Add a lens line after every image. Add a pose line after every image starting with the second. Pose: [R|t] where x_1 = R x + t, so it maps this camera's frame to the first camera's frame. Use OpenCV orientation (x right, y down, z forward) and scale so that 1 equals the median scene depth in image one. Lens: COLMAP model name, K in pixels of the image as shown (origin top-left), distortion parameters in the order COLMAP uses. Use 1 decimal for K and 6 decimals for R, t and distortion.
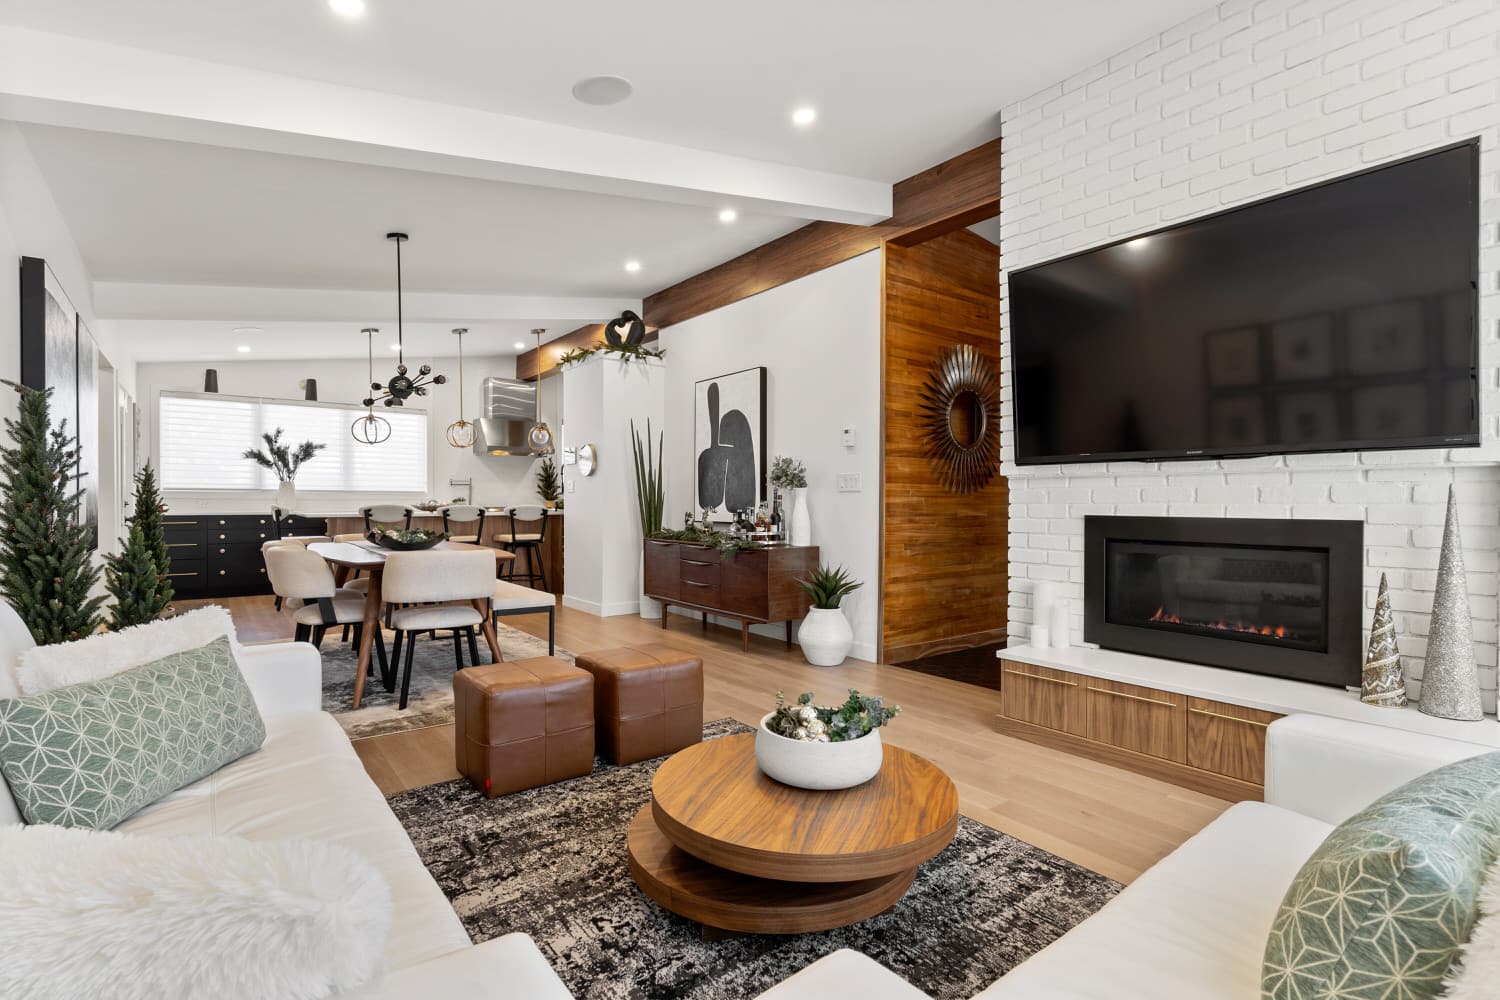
lens RADIAL K [[719.7, 0, 743.9], [0, 719.7, 503.4], [0, 0, 1]] dist [0.001804, 0.000166]
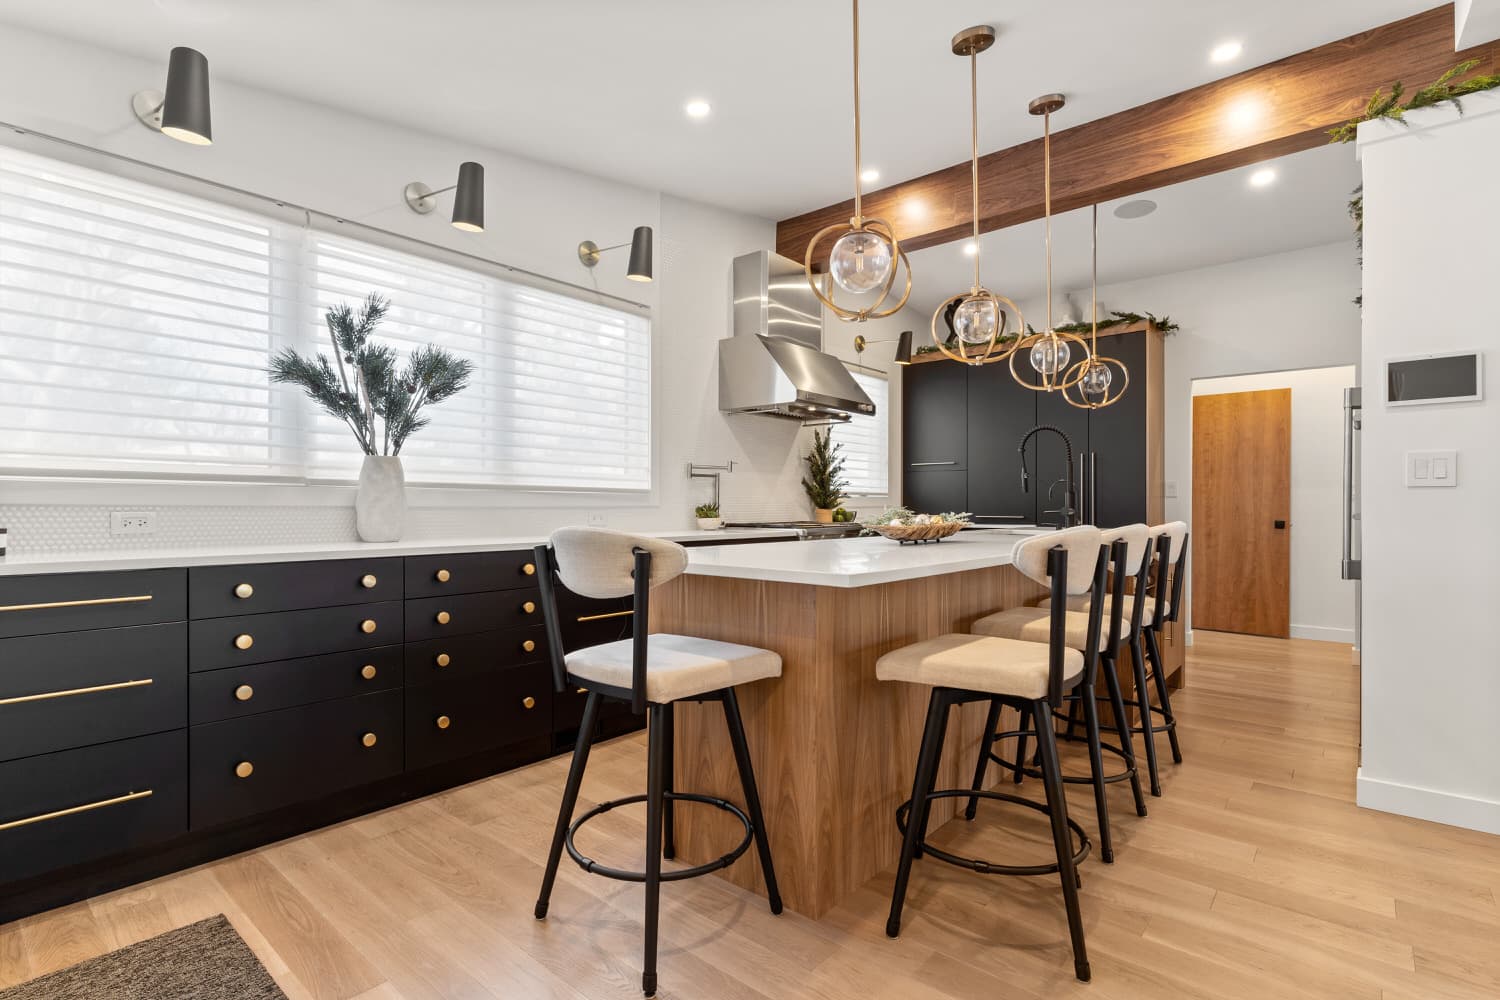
lens RADIAL K [[719.7, 0, 756.0], [0, 719.7, 502.1], [0, 0, 1]] dist [0.001804, 0.000166]
pose [[0.977448, -0.002668, 0.211160, -0.531690], [0.005673, 0.999891, -0.013626, -0.002442], [-0.211101, 0.014516, 0.977356, 0.619201]]
